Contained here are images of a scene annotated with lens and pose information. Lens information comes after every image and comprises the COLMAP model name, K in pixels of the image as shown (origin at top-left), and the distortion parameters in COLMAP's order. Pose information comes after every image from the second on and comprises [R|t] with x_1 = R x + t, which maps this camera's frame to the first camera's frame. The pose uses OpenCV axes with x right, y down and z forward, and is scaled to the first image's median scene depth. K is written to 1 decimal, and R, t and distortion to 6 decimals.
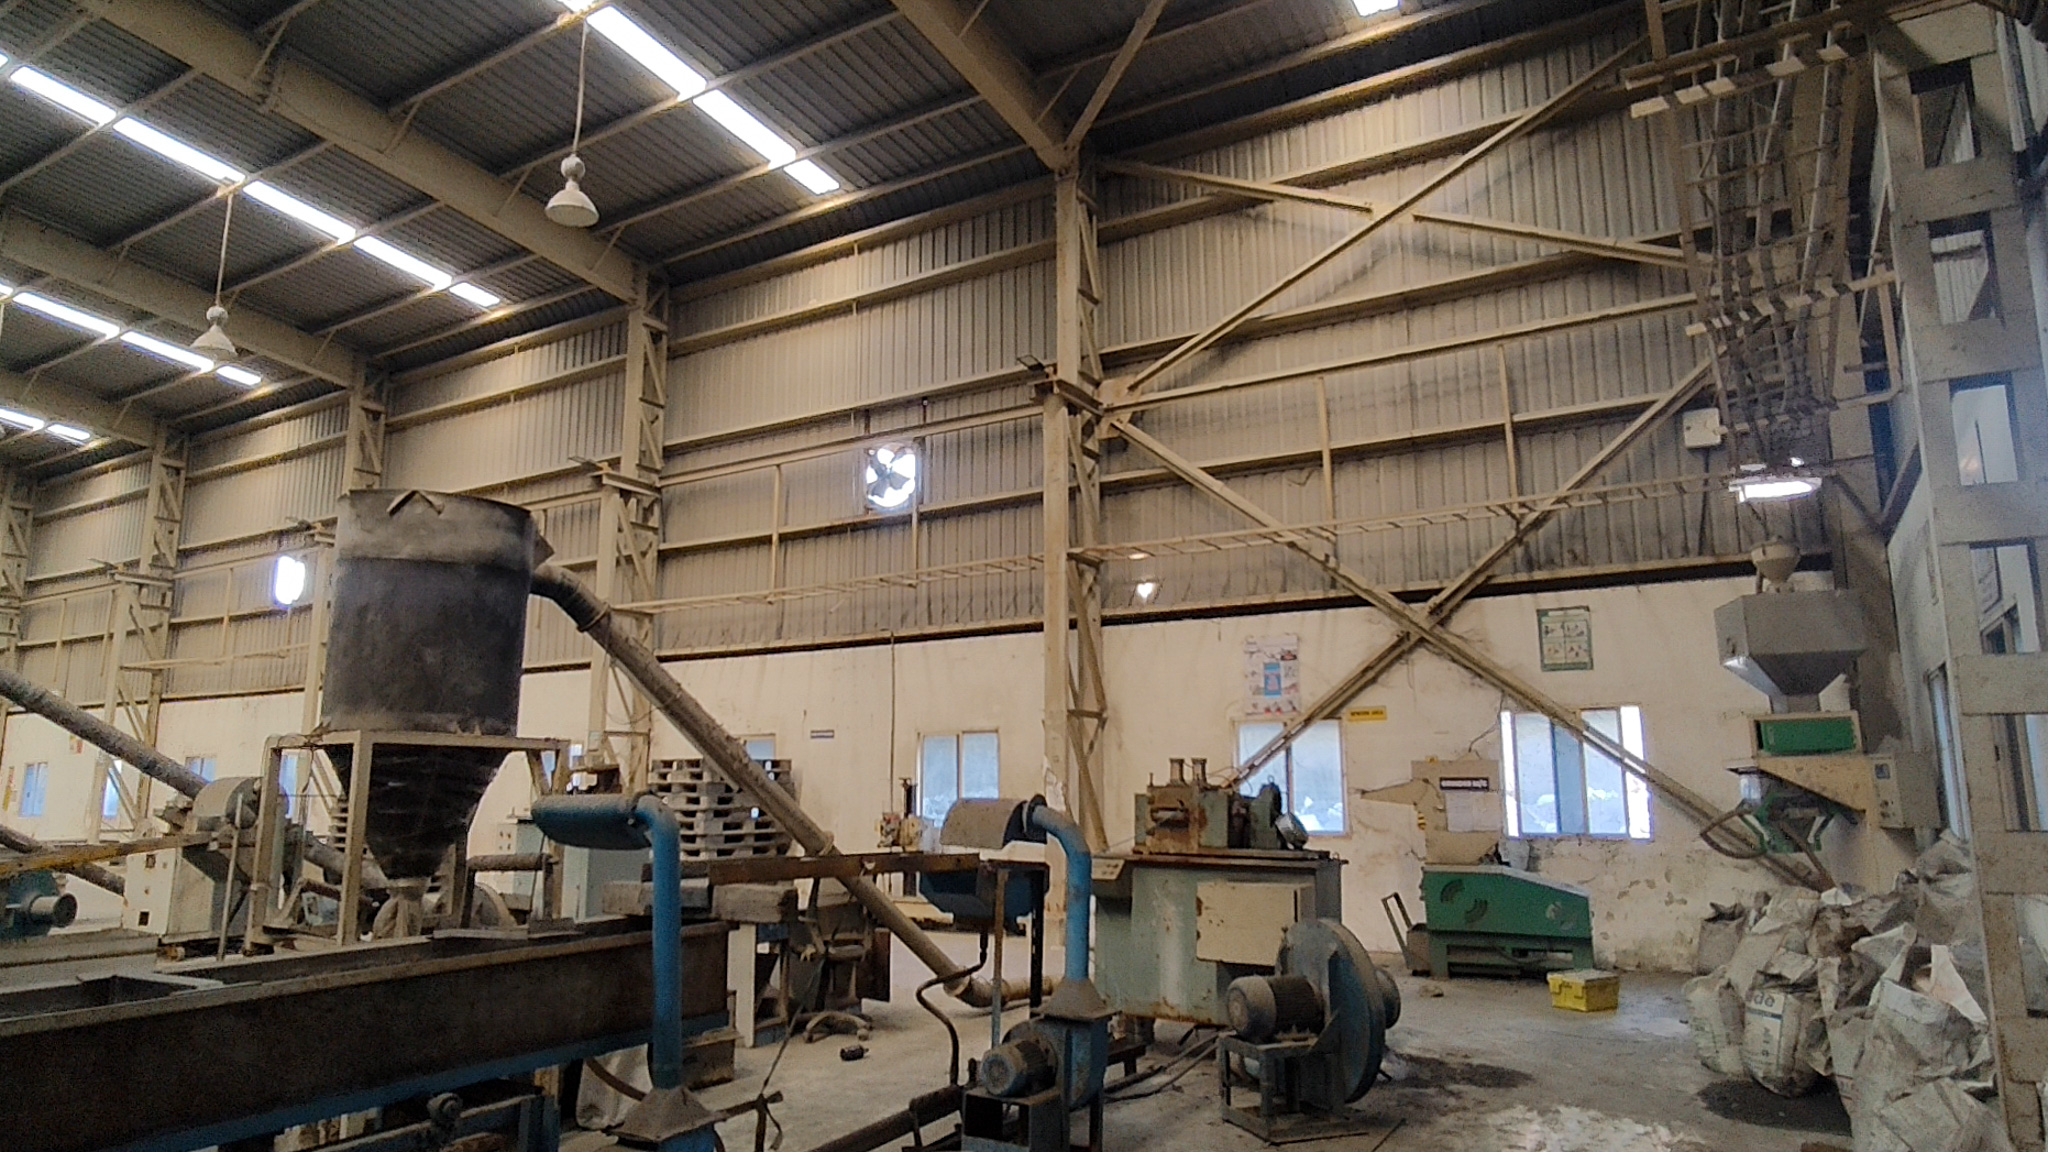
lens RADIAL K [[1231.0, 0, 1022.0], [0, 1231.0, 582.5], [0, 0, 1]] dist [-0.016260, 0.025183]
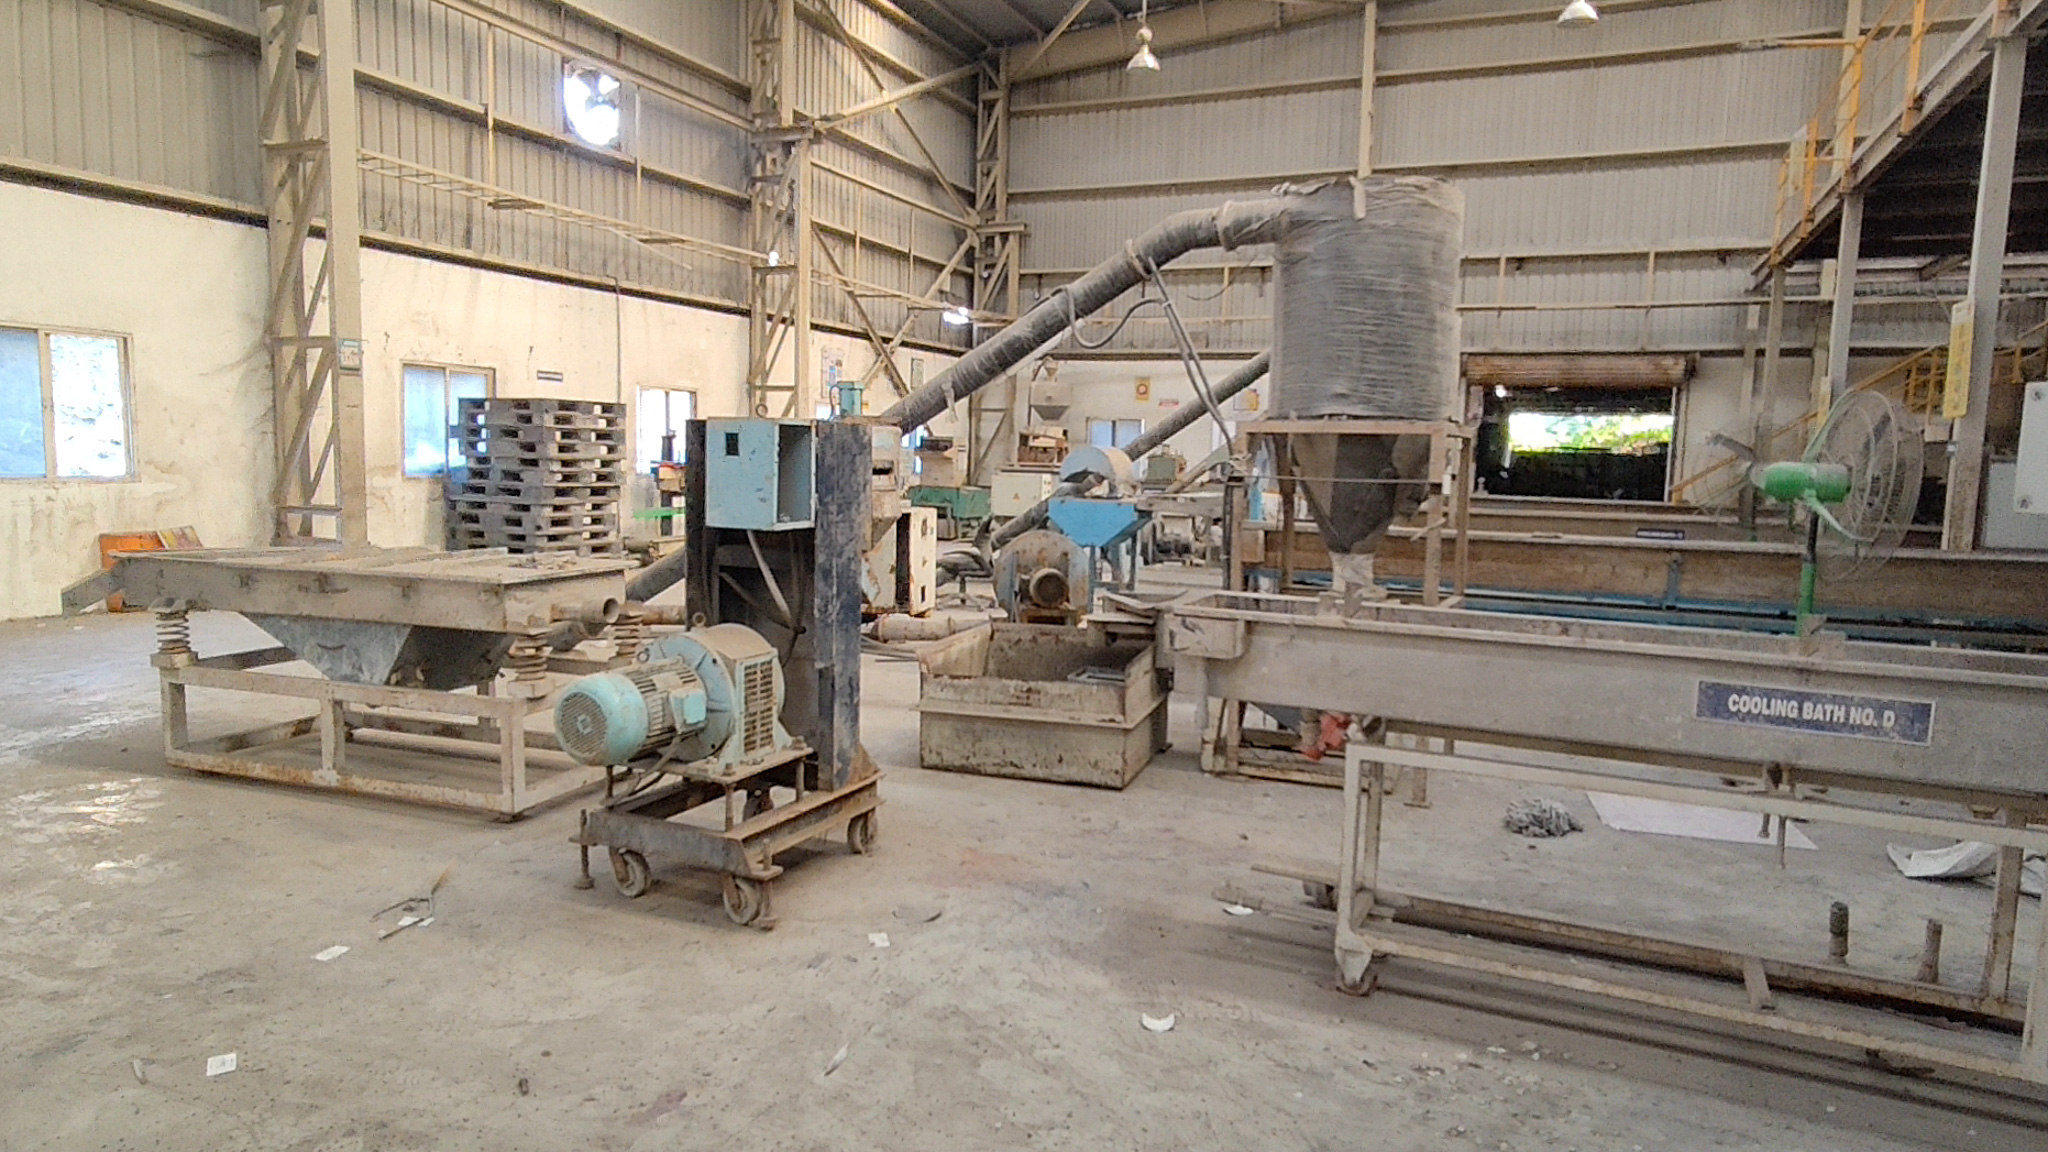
lens RADIAL K [[1231.0, 0, 1022.0], [0, 1231.0, 582.5], [0, 0, 1]] dist [-0.016260, 0.025183]
pose [[-0.134875, -0.110518, 0.984680, -1.063534], [-0.205603, 0.975253, 0.081297, 0.119315], [-0.969297, -0.191488, -0.154260, 0.725420]]
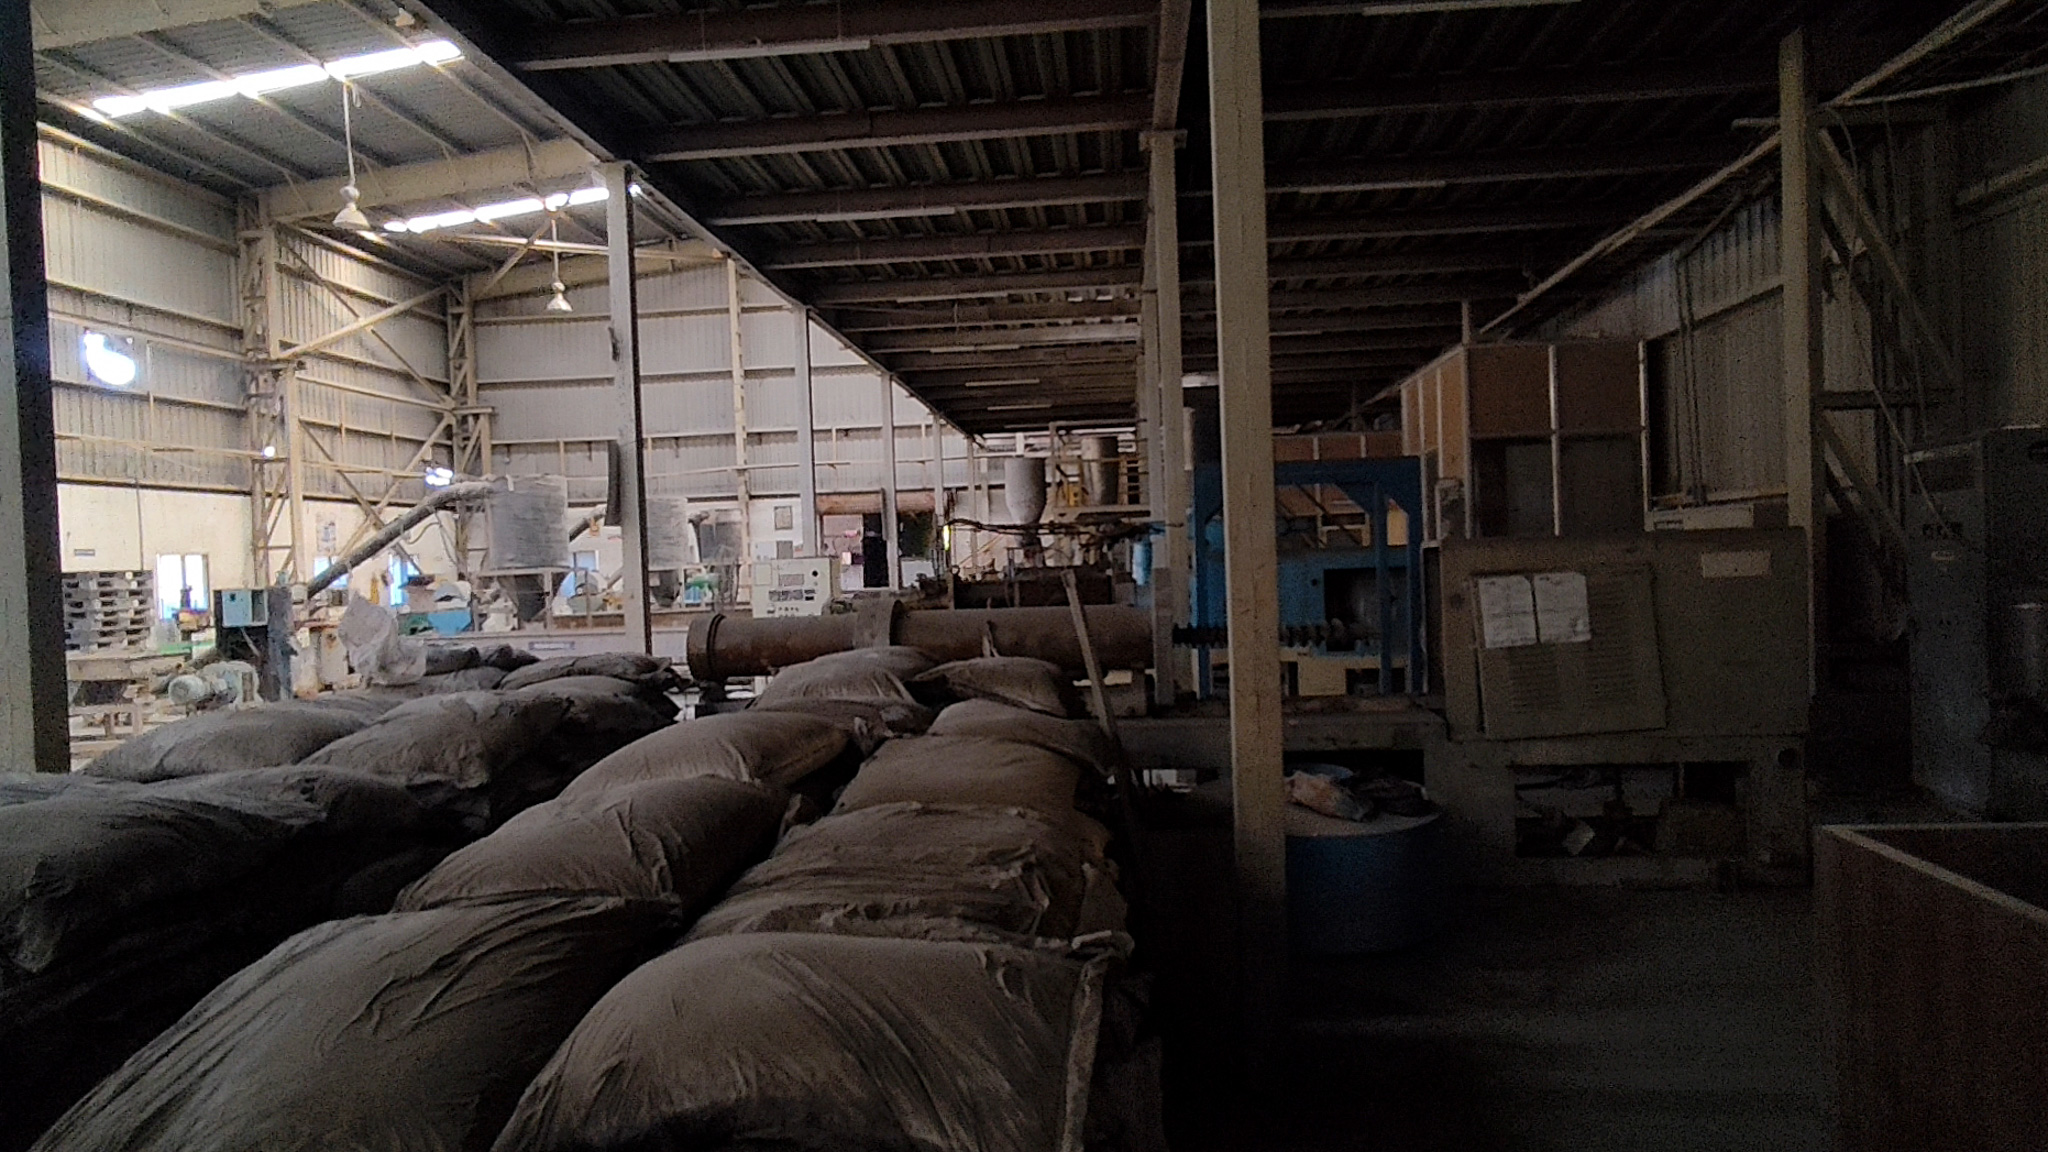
lens RADIAL K [[1231.0, 0, 1022.0], [0, 1231.0, 582.5], [0, 0, 1]] dist [-0.016260, 0.025183]
pose [[-0.450493, -0.004138, 0.892770, -1.630523], [-0.126601, 0.990180, -0.059293, 0.100636], [-0.883758, -0.139737, -0.446593, 0.666032]]
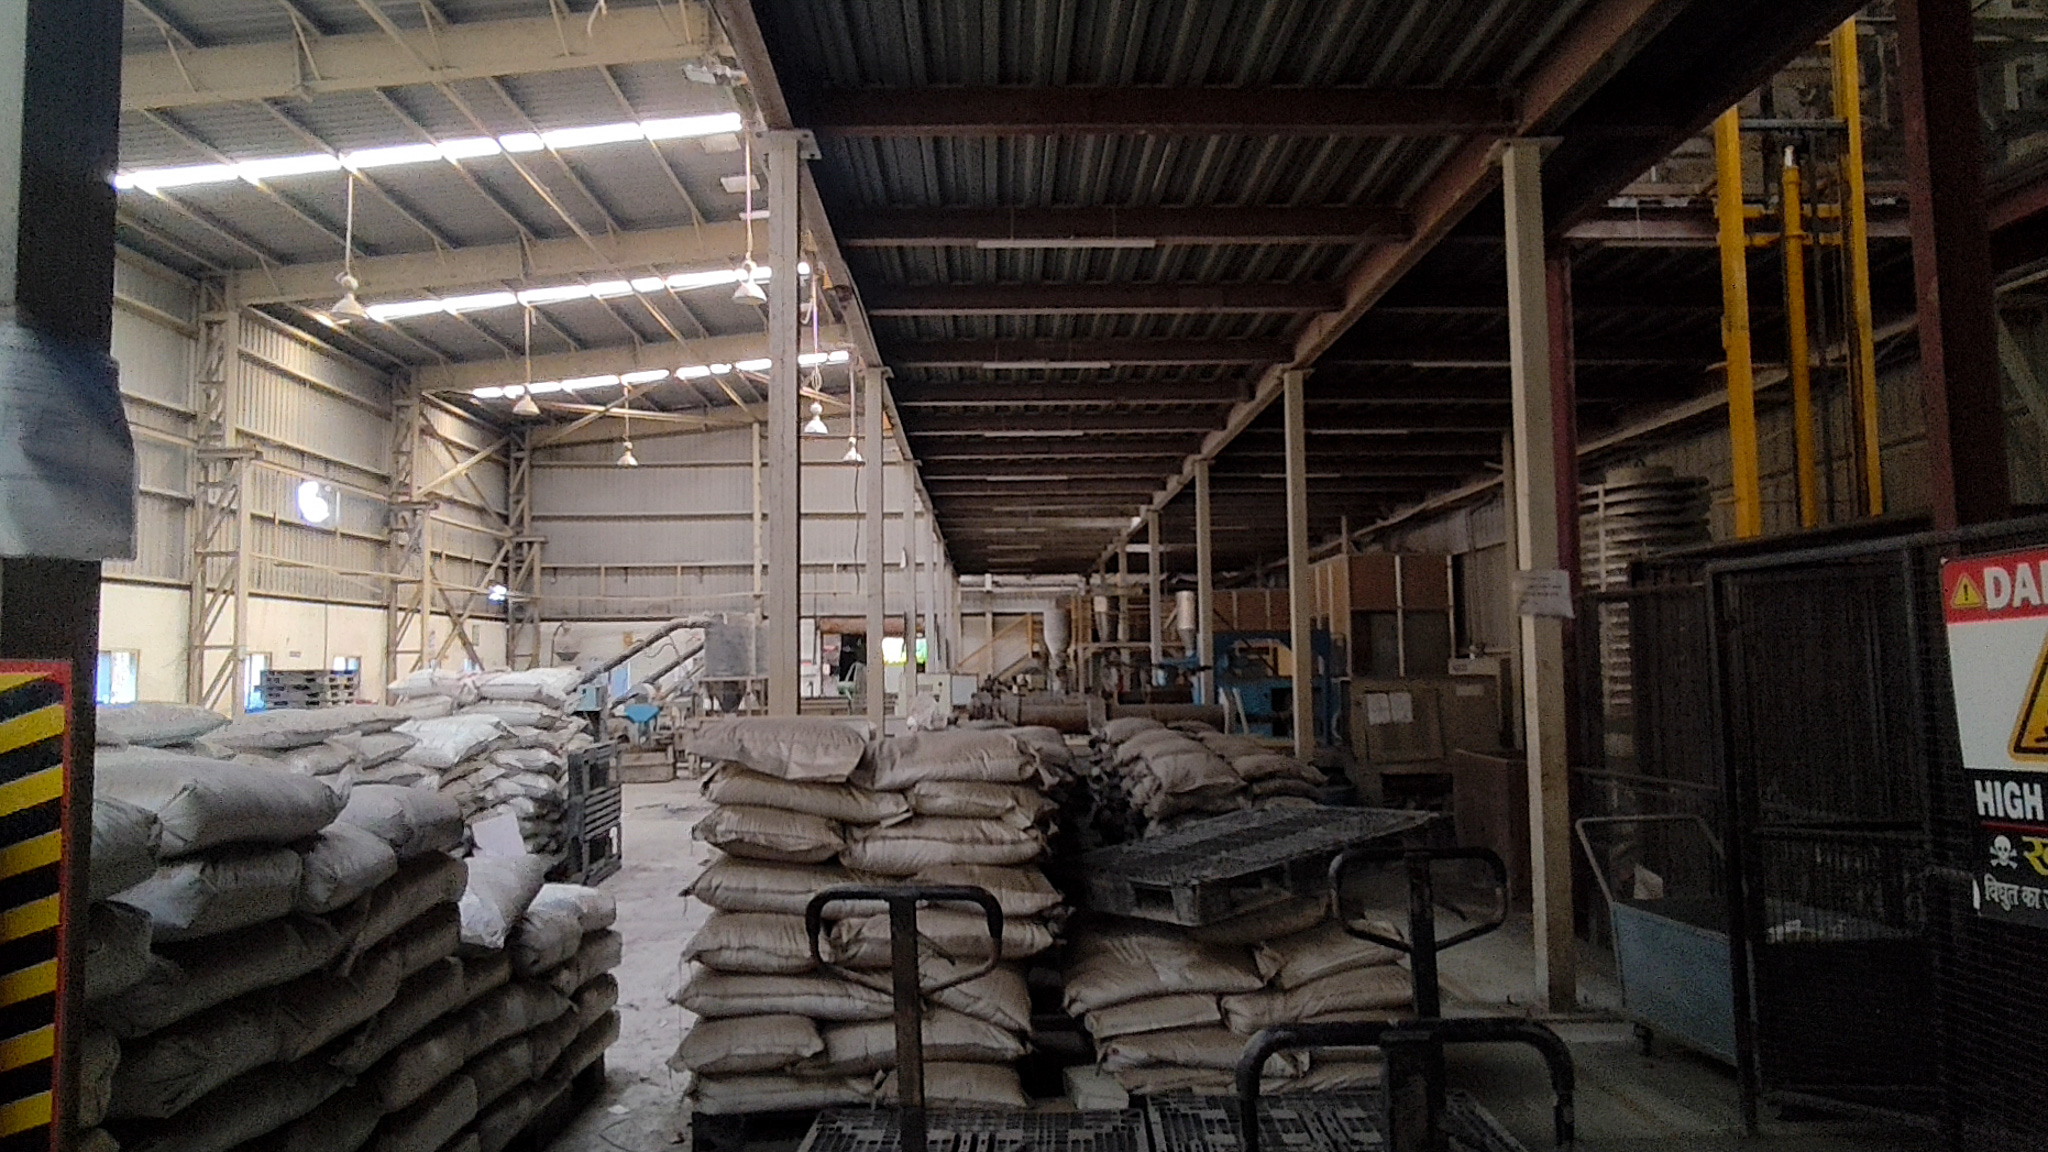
lens RADIAL K [[1231.0, 0, 1022.0], [0, 1231.0, 582.5], [0, 0, 1]] dist [-0.016260, 0.025183]
pose [[-0.544646, 0.062216, 0.836355, -1.925213], [-0.138719, 0.976825, -0.163001, 0.152347], [-0.827114, -0.204796, -0.523393, 1.010725]]
